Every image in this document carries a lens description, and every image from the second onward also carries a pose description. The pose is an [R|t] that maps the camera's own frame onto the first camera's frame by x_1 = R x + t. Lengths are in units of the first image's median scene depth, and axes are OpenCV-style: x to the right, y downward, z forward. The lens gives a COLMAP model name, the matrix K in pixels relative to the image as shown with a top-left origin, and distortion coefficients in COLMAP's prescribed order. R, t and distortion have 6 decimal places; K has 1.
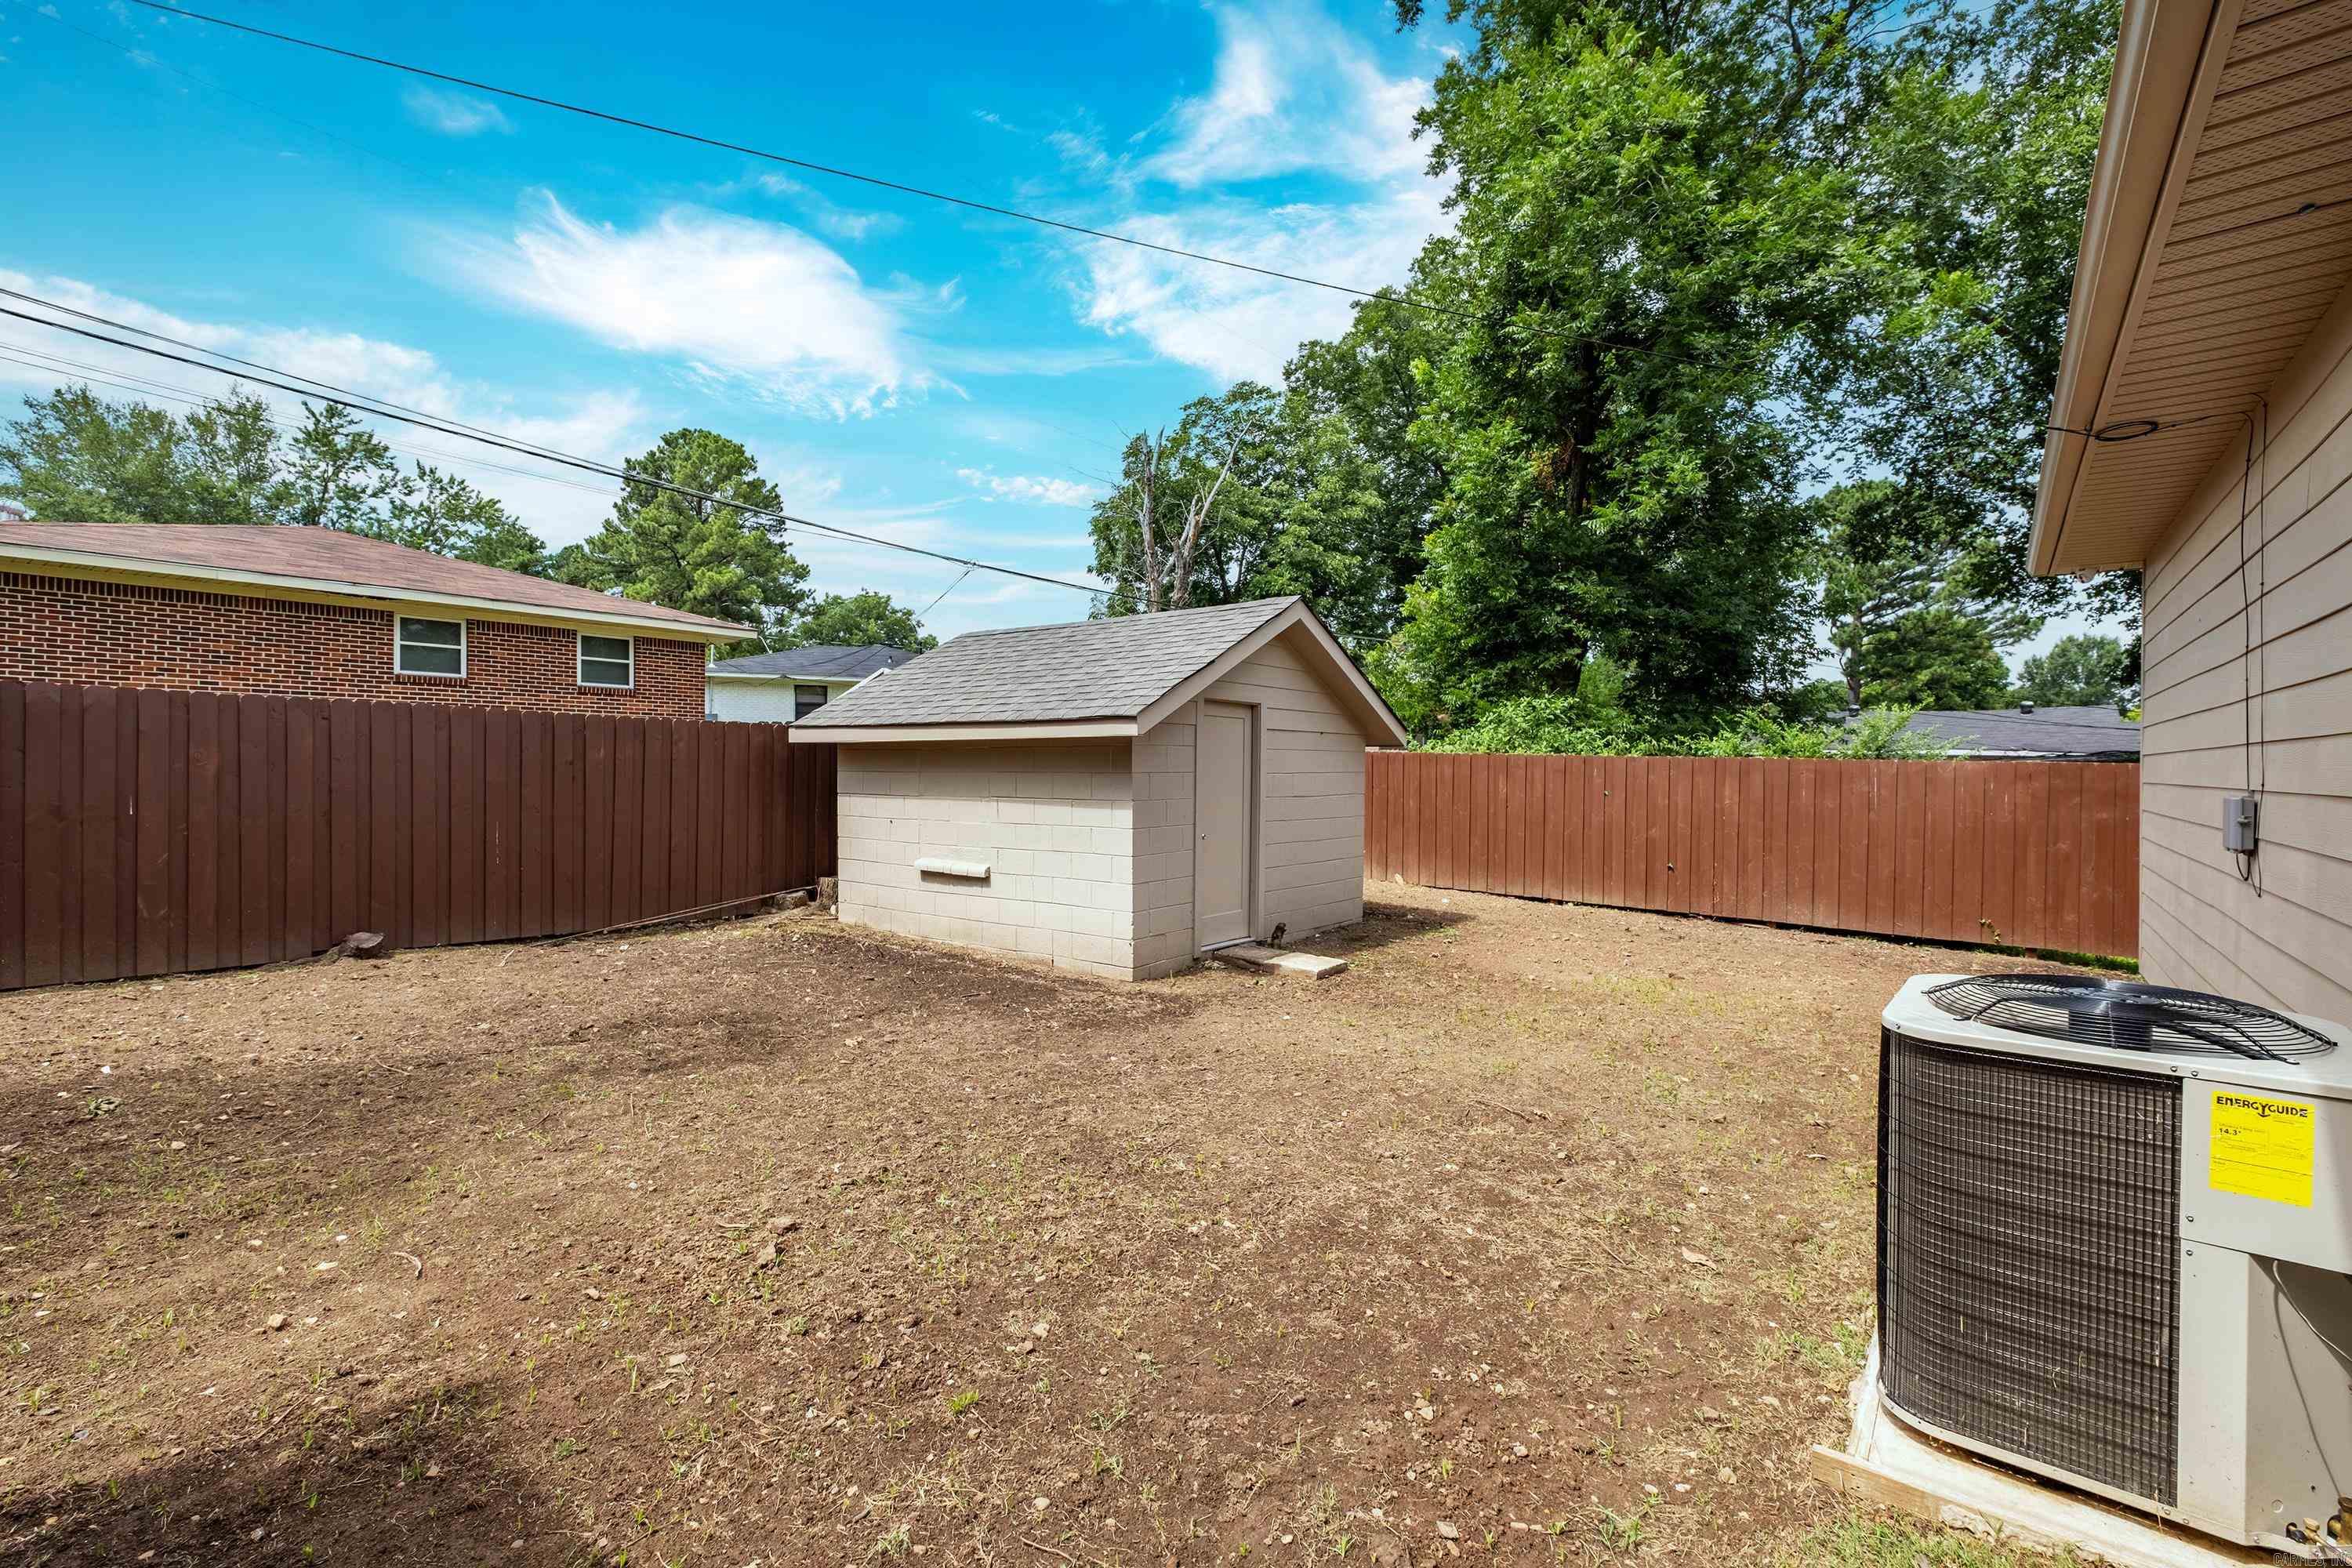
lens RADIAL K [[1012.5, 0, 1175.3], [0, 1012.5, 785.0], [0, 0, 1]] dist [0.001237, -0.003017]
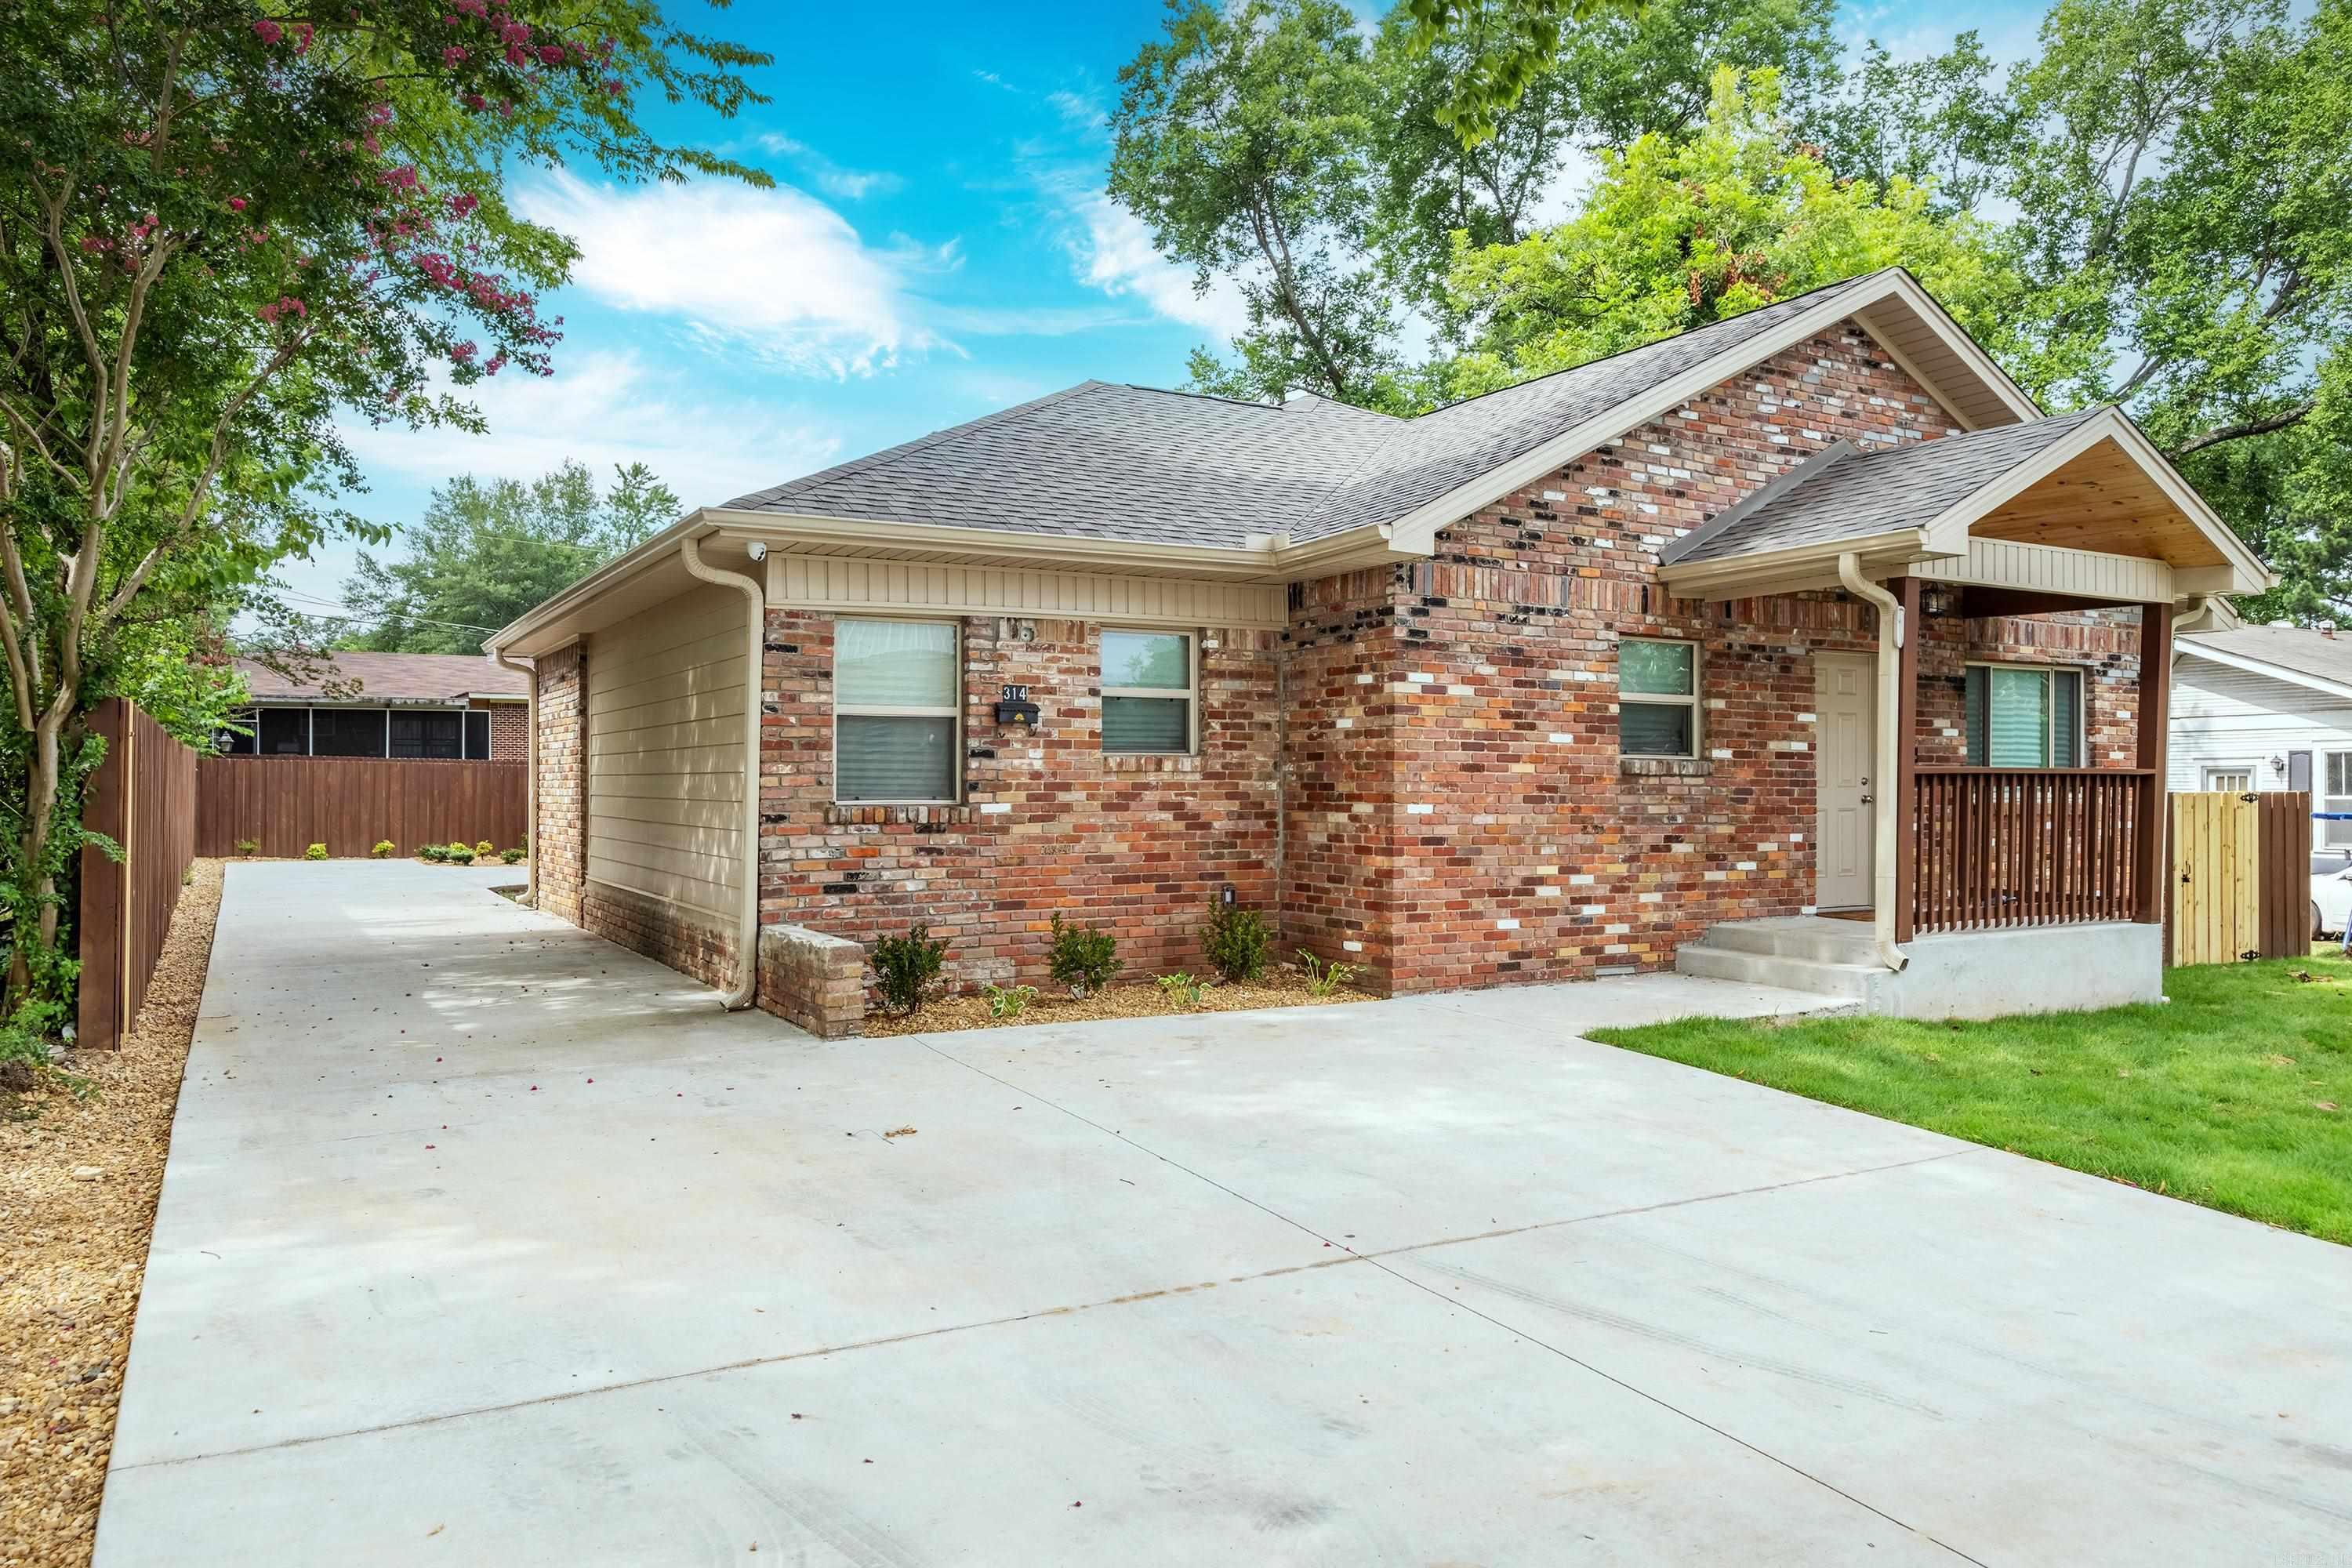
lens RADIAL K [[1601.0, 0, 1174.5], [0, 1601.0, 789.5], [0, 0, 1]] dist [0.011021, 0.006946]
pose [[0.932455, -0.003938, -0.361266, 0.361523], [-0.000880, 0.999913, -0.013173, 0.008515], [0.361286, 0.012602, 0.932370, -0.434456]]
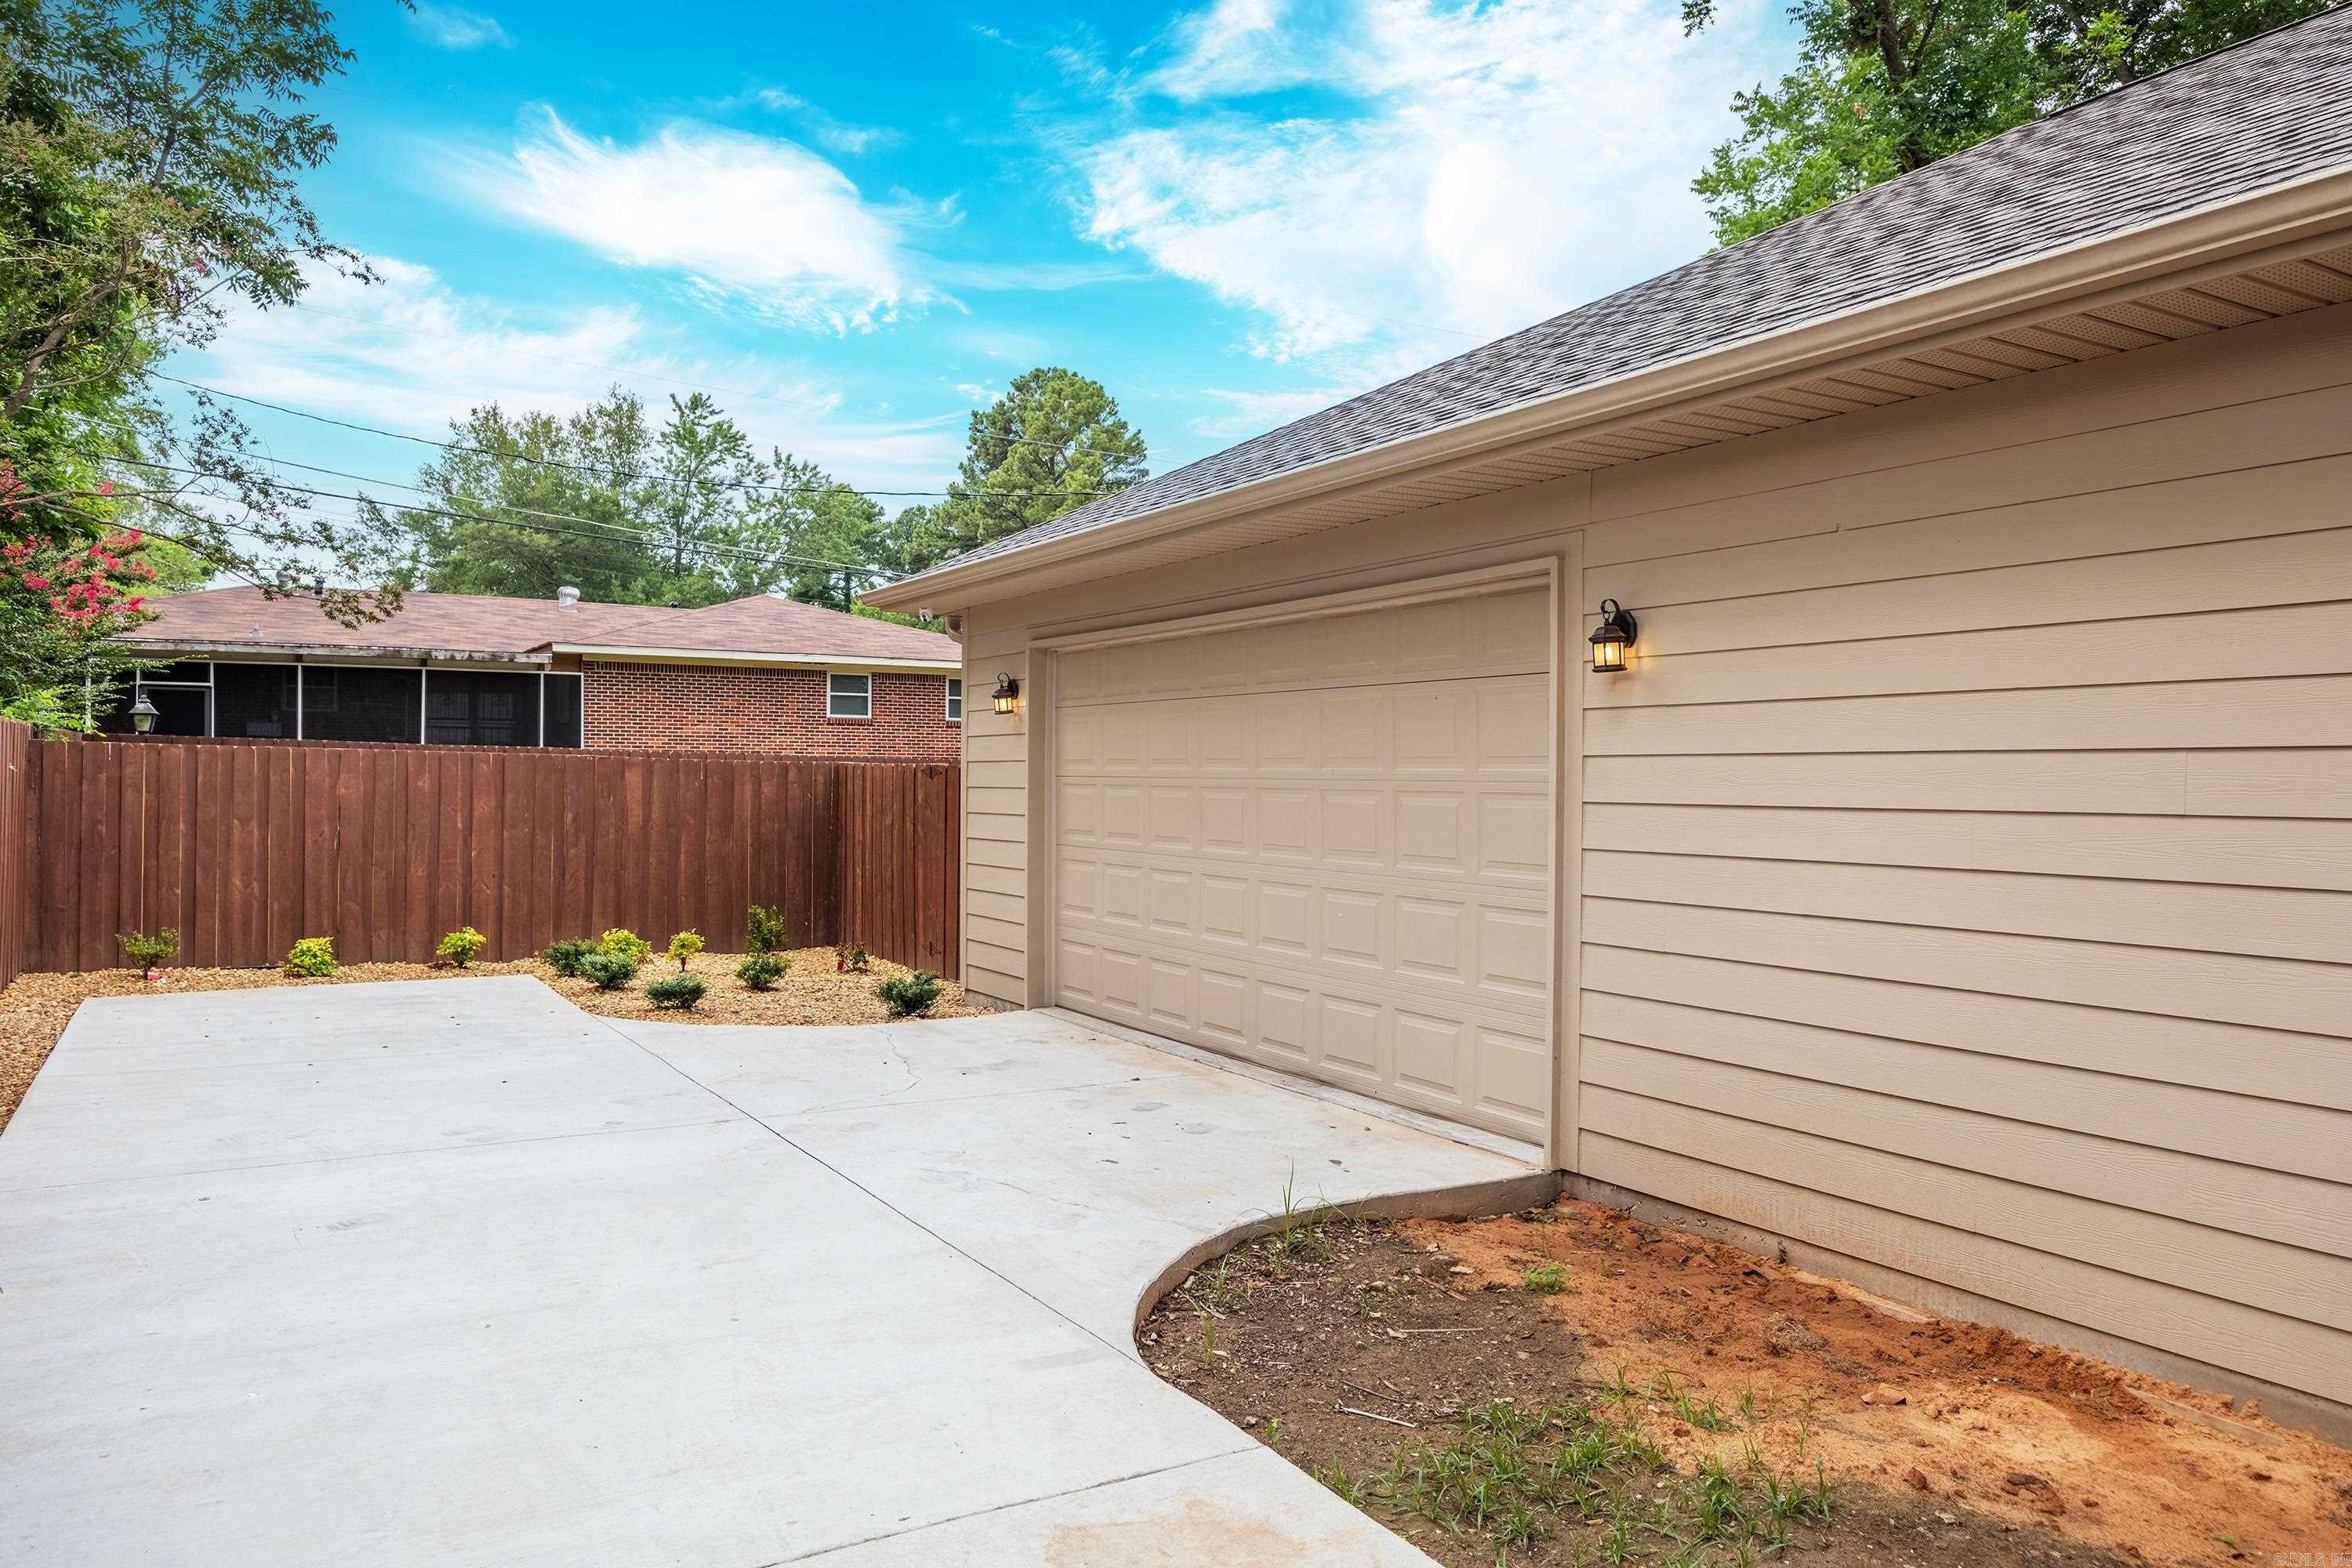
lens RADIAL K [[1601.0, 0, 1186.3], [0, 1601.0, 770.0], [0, 0, 1]] dist [0.011021, 0.006946]
pose [[0.936359, -0.001580, -0.351039, 0.111292], [-0.006191, 0.999760, -0.021016, -0.000374], [0.350988, 0.021852, 0.936125, -0.220364]]
